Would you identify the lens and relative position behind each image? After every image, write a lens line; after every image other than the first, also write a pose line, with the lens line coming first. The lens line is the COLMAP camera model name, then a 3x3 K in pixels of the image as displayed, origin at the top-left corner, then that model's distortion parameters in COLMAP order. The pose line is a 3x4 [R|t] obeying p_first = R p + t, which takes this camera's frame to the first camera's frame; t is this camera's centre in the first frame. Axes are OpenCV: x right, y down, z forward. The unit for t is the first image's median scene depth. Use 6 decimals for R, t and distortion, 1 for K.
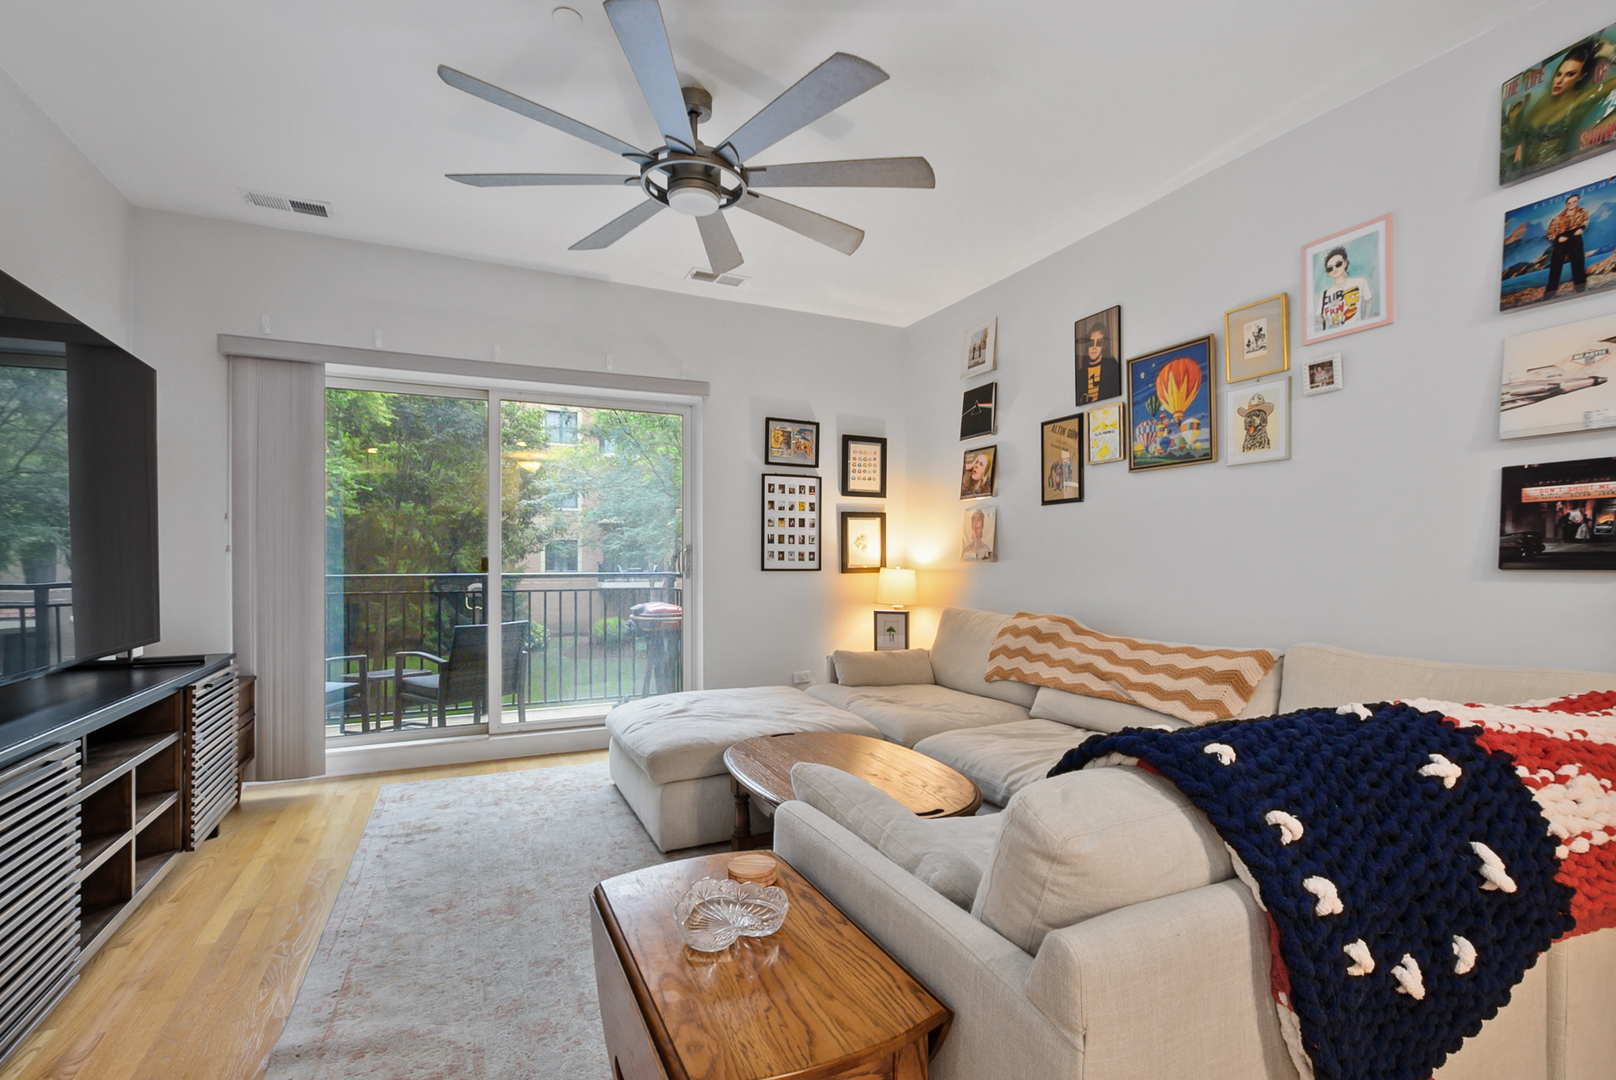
lens RADIAL K [[755.1, 0, 815.7], [0, 755.1, 557.3], [0, 0, 1]] dist [0.002529, -0.002456]
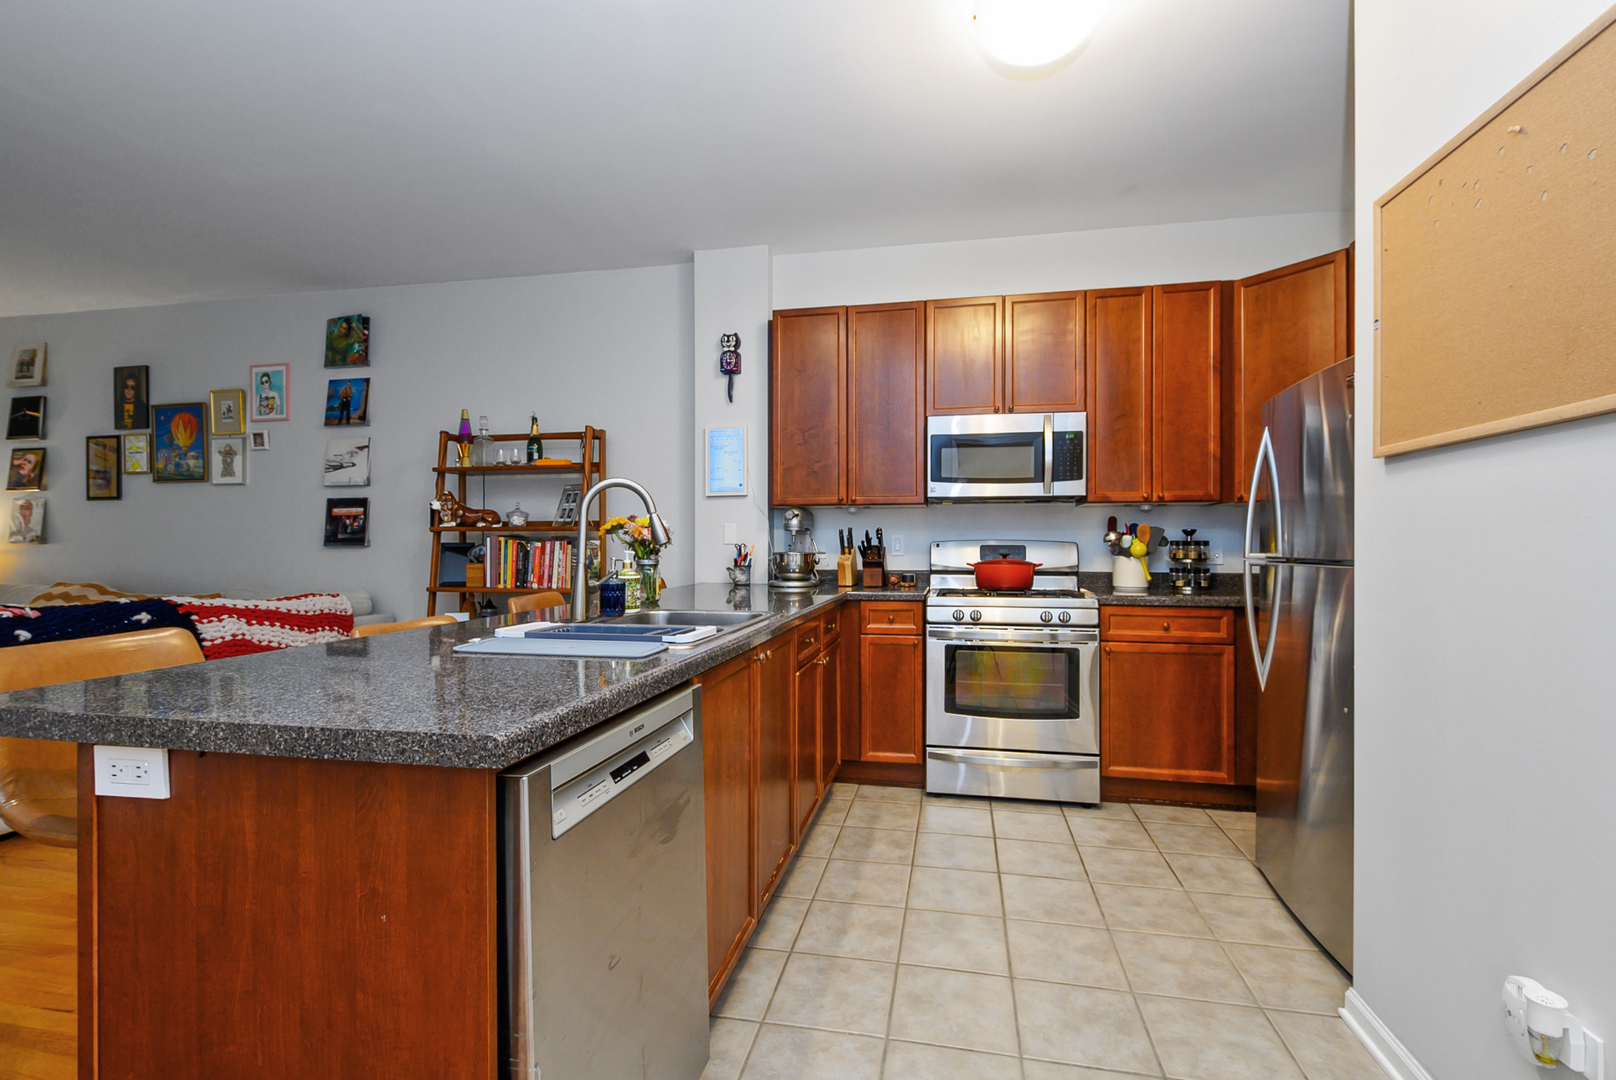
lens RADIAL K [[708.9, 0, 824.5], [0, 708.9, 542.2], [0, 0, 1]] dist [0.008007, -0.002210]
pose [[0.597098, 0.001115, 0.802168, 0.087677], [-0.000916, 0.999999, -0.000709, 0.004141], [-0.802168, -0.000312, 0.597098, -0.915279]]
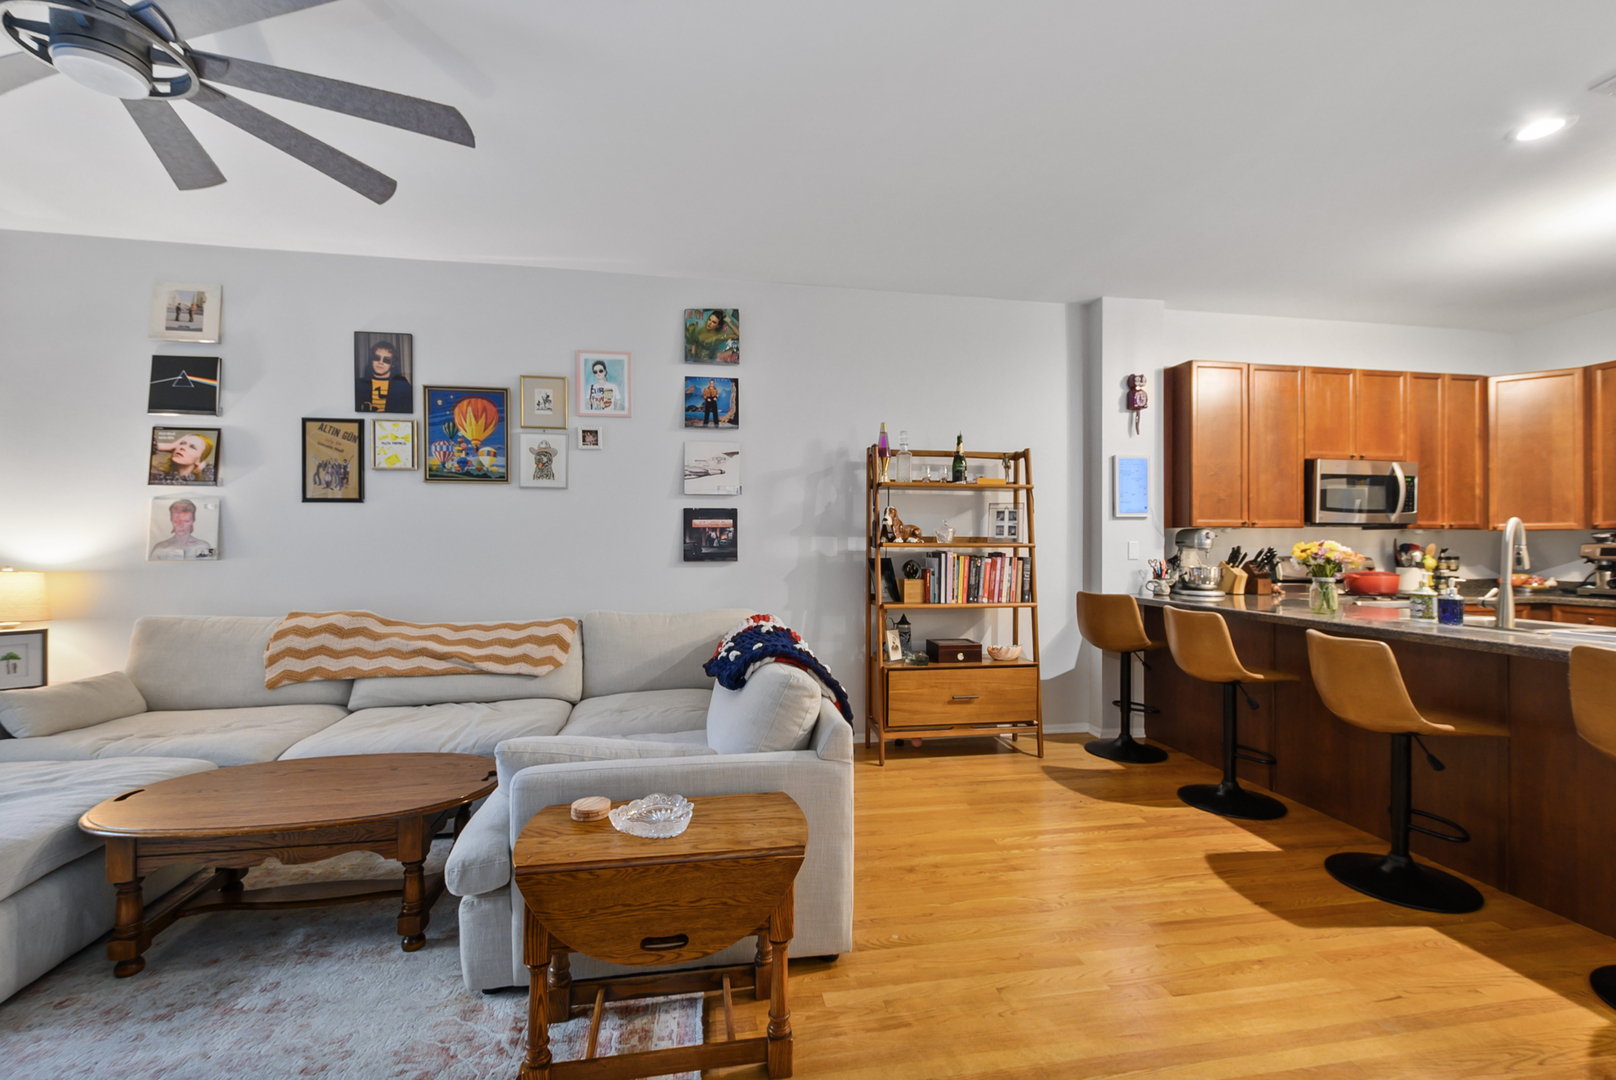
lens RADIAL K [[708.9, 0, 818.1], [0, 708.9, 541.7], [0, 0, 1]] dist [0.008007, -0.002210]
pose [[0.263173, 0.004875, 0.964736, -0.506888], [-0.002920, 0.999987, -0.004257, -0.018183], [-0.964744, -0.001697, 0.263184, 0.131064]]
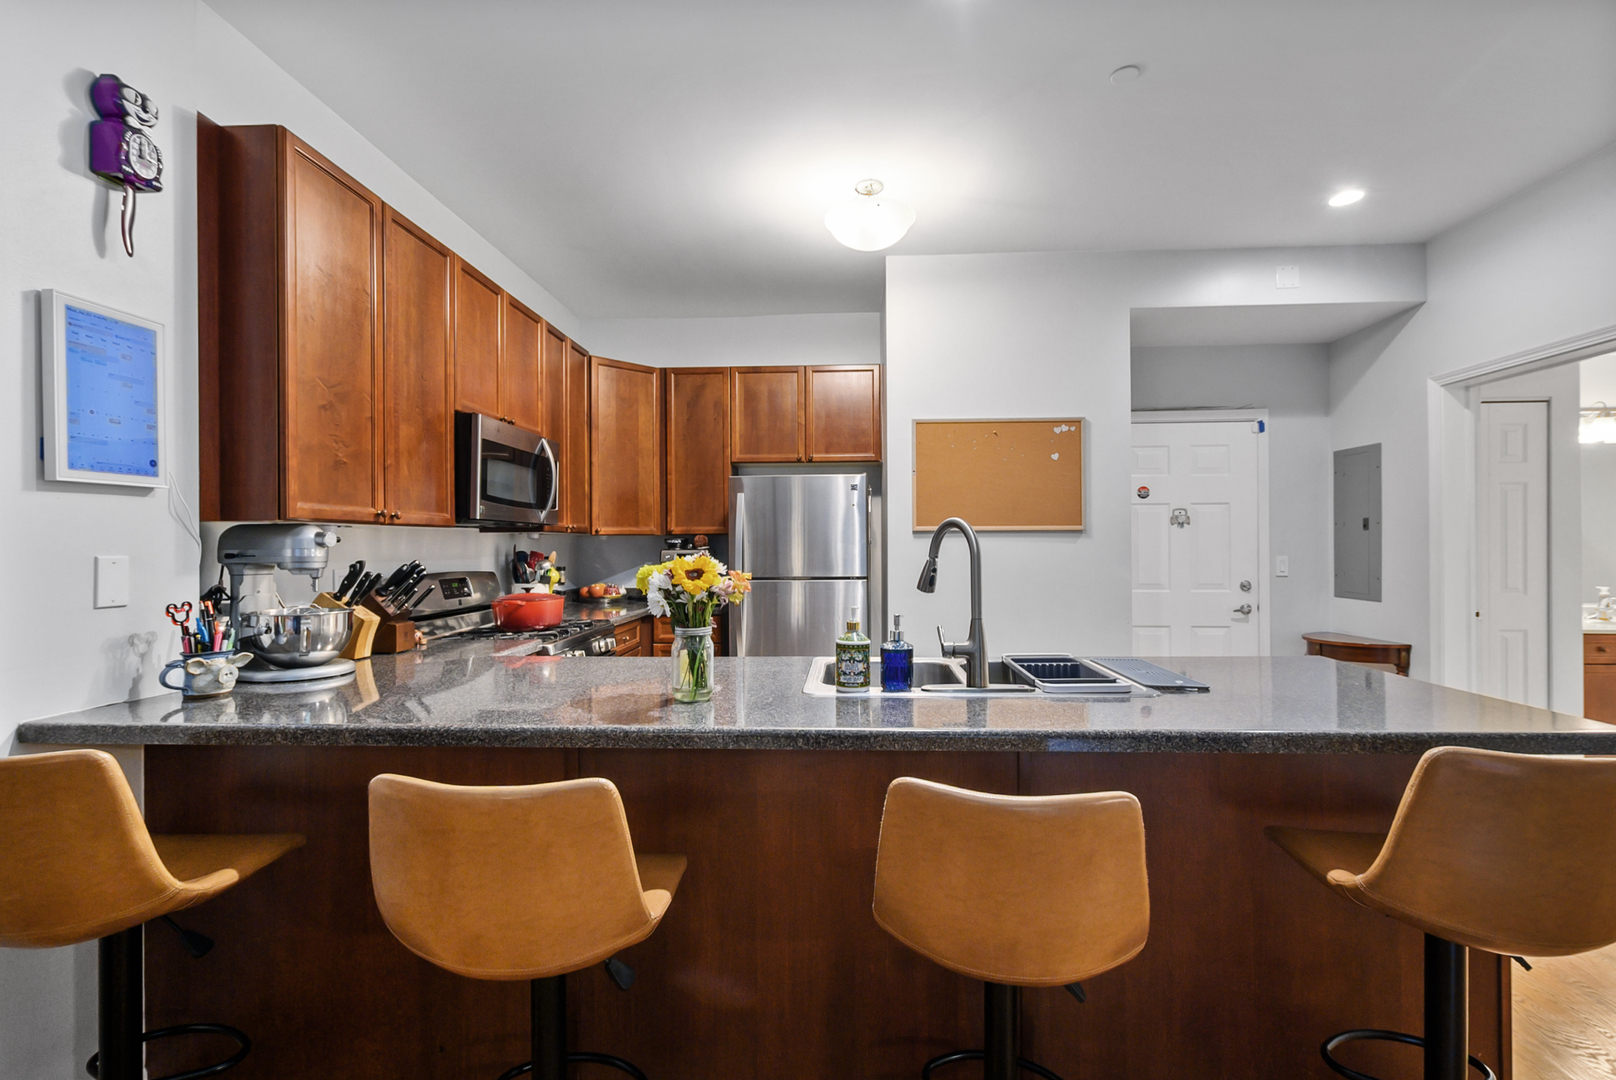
lens RADIAL K [[708.9, 0, 820.0], [0, 708.9, 537.6], [0, 0, 1]] dist [0.008007, -0.002210]
pose [[-0.885311, 0.010206, 0.464887, 0.302336], [0.005616, 0.999921, -0.011258, -0.029916], [-0.464965, -0.007356, -0.885298, 0.109082]]
